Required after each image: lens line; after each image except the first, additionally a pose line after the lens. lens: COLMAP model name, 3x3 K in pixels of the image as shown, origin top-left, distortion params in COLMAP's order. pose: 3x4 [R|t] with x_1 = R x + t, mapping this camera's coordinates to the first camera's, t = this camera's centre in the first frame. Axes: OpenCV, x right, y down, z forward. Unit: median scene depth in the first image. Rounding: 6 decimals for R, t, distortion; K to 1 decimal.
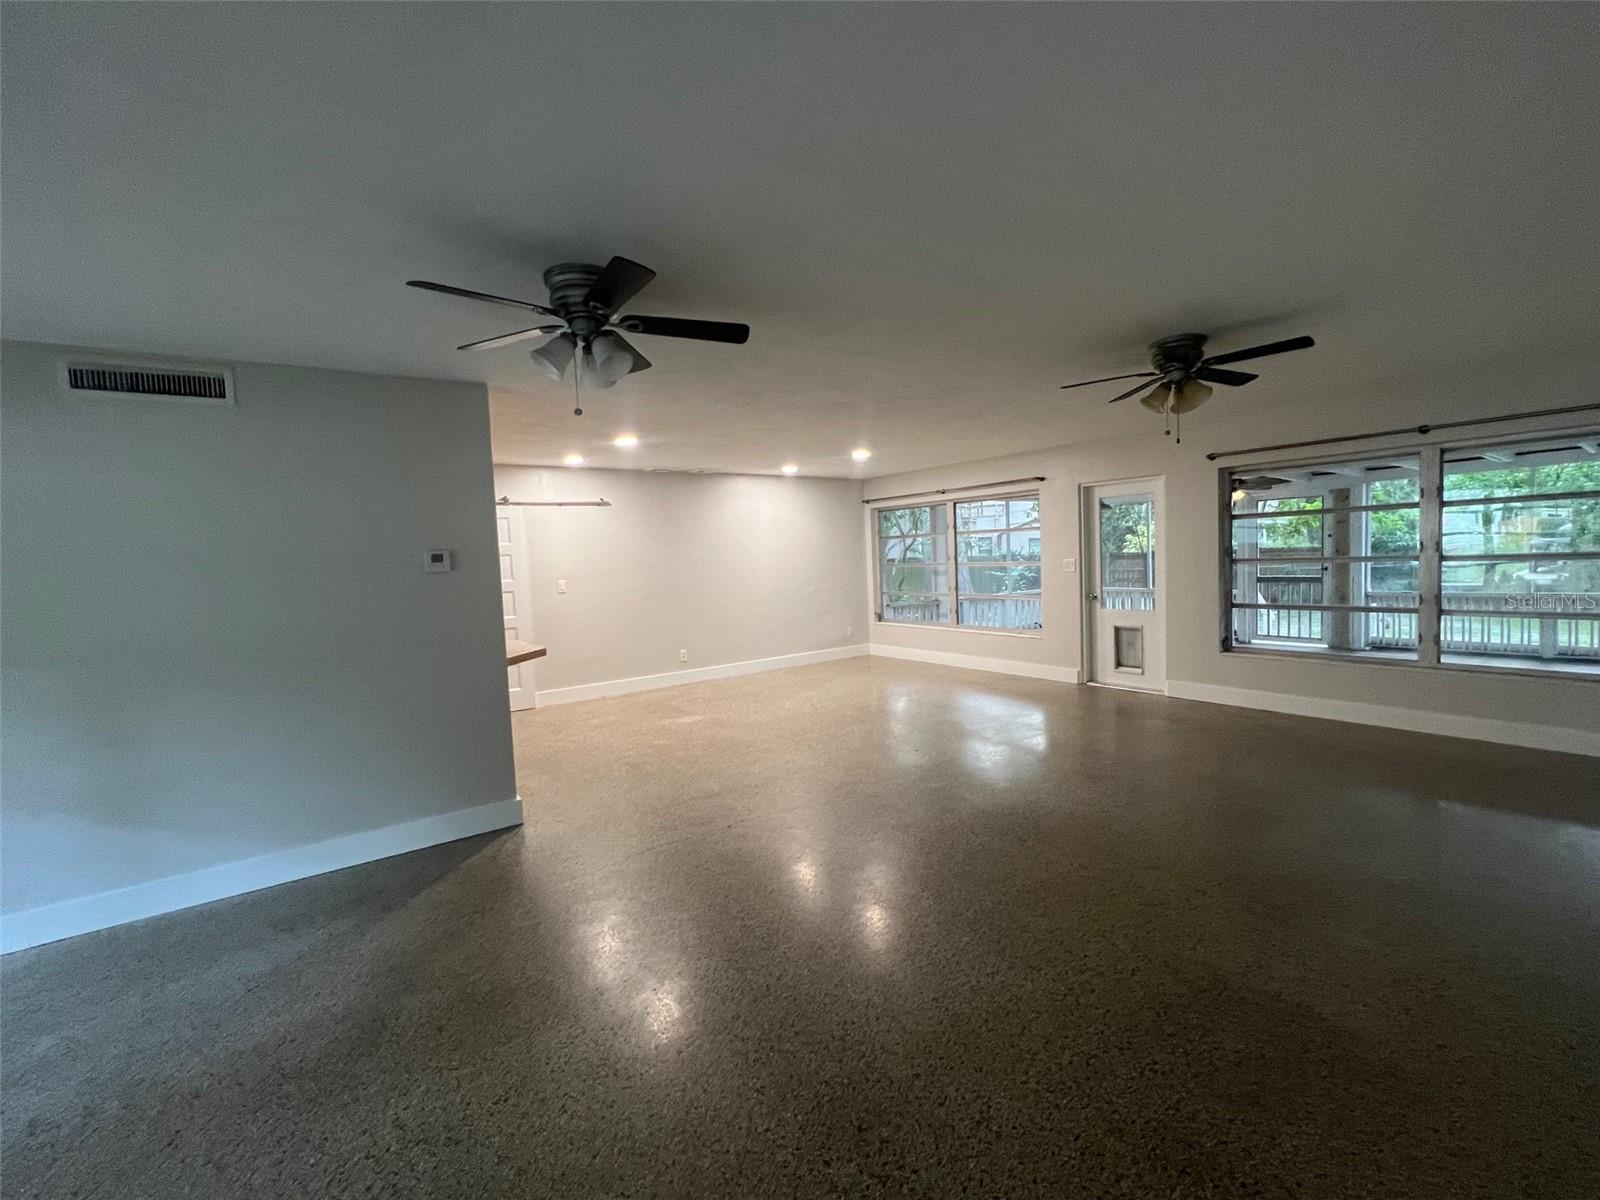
lens RADIAL K [[692.1, 0, 797.4], [0, 692.1, 599.8], [0, 0, 1]] dist [-0.003140, -0.000242]
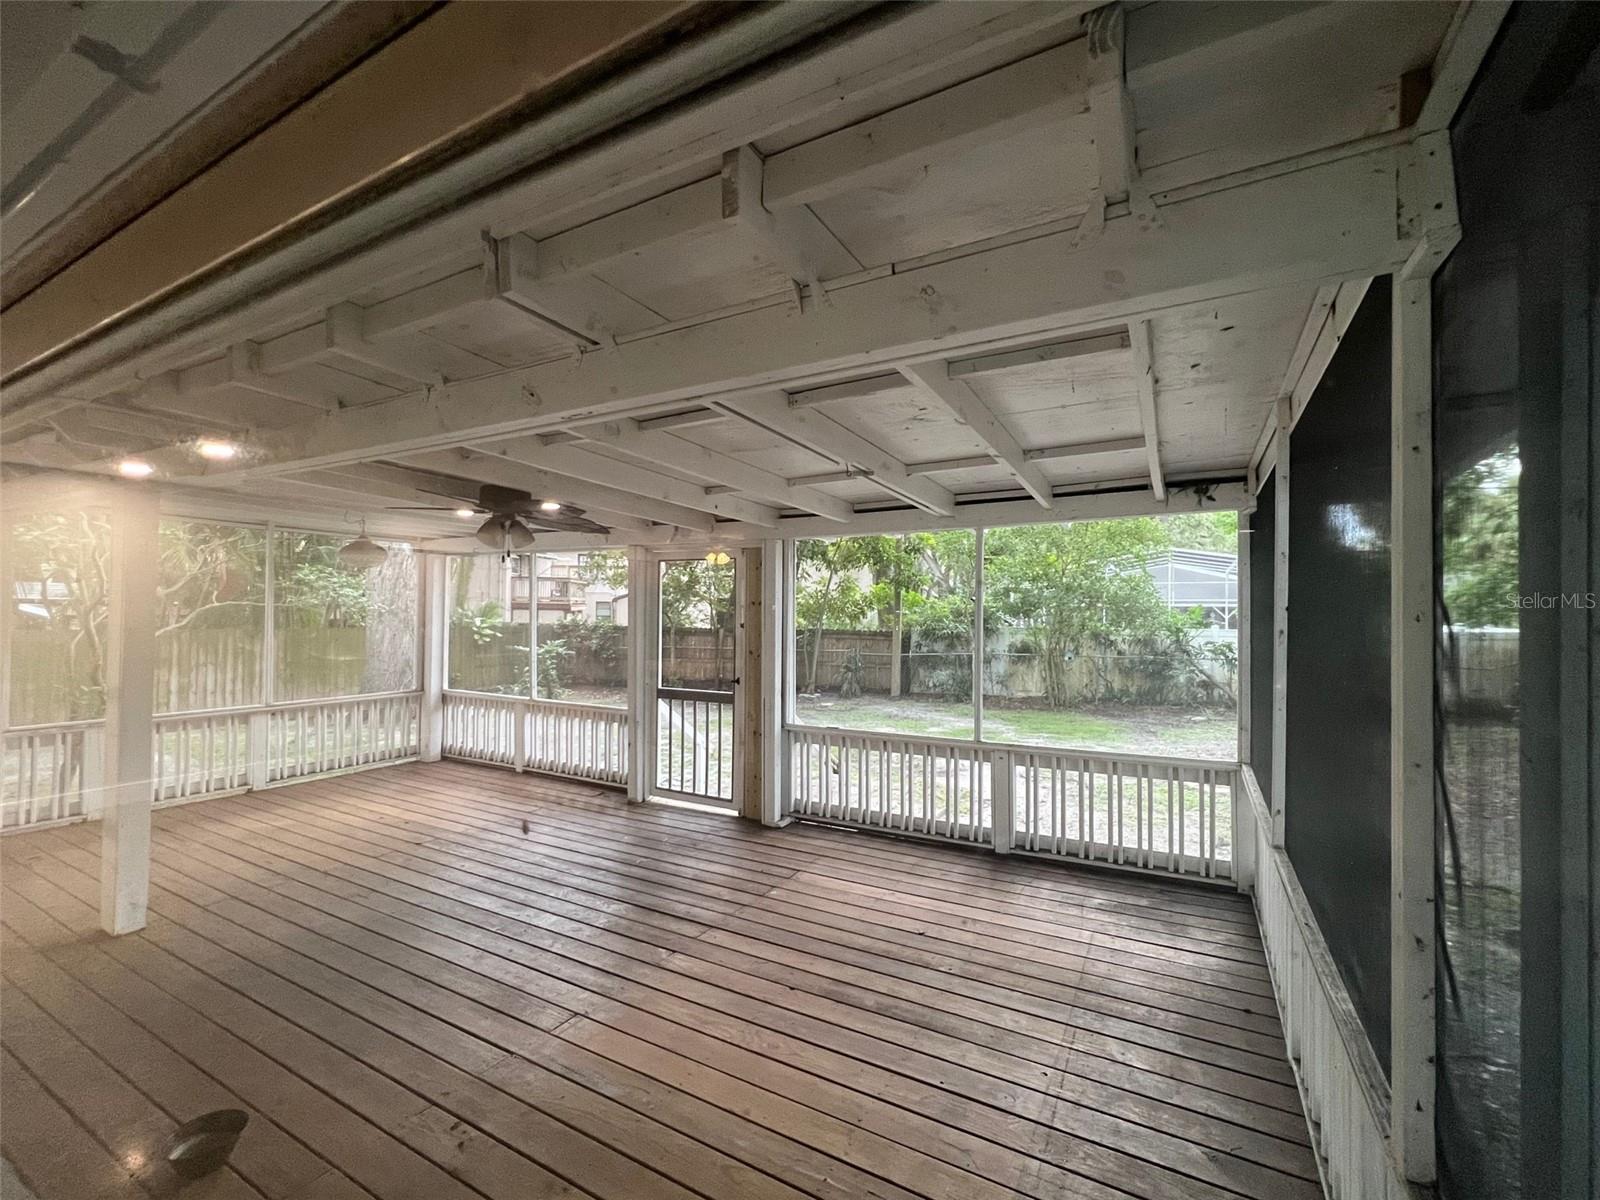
lens RADIAL K [[692.1, 0, 797.4], [0, 692.1, 599.8], [0, 0, 1]] dist [-0.003140, -0.000242]
pose [[0.904489, 0.057415, 0.422615, 0.721323], [-0.017690, 0.995095, -0.097329, -0.073933], [-0.426130, 0.080557, 0.901068, 0.568594]]
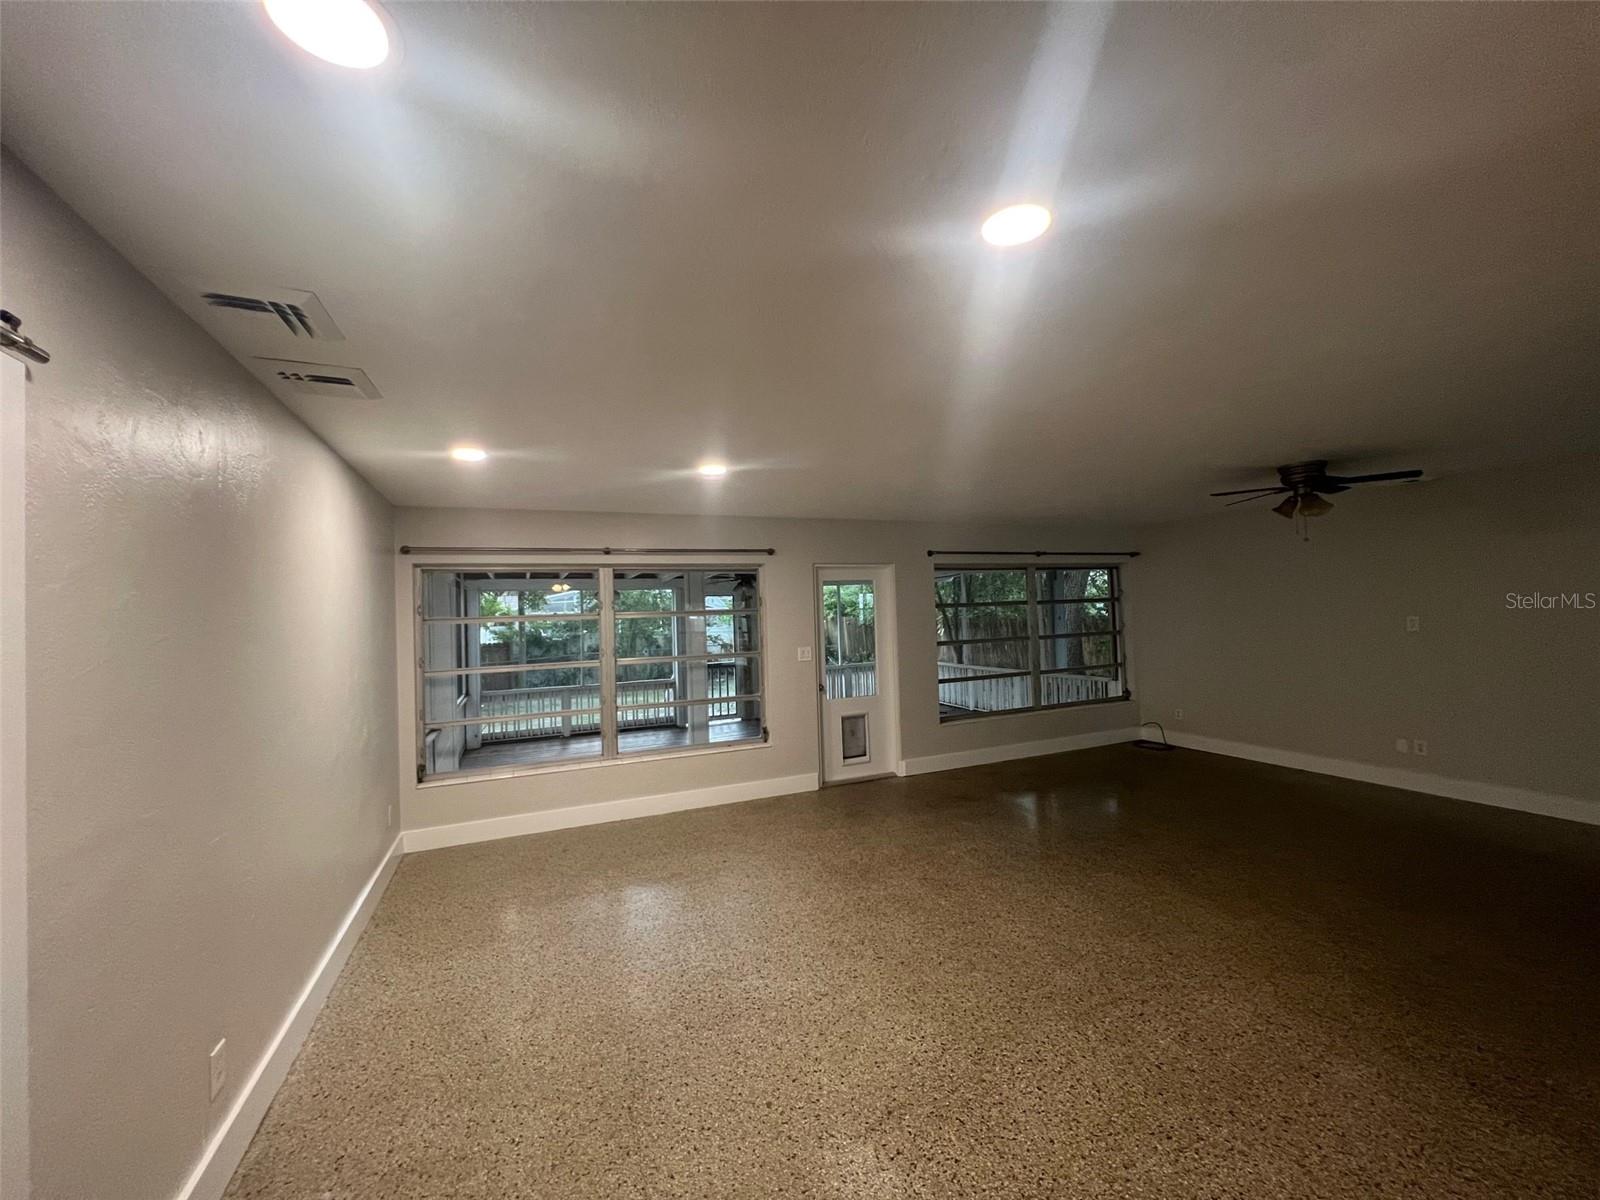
lens RADIAL K [[640.7, 0, 798.2], [0, 640.7, 596.7], [0, 0, 1]] dist [-0.003777, 0.001006]
pose [[0.214747, 0.062198, 0.974687, -0.408029], [0.091409, 0.992310, -0.083462, -0.055710], [-0.972383, 0.107019, 0.207410, 0.845864]]
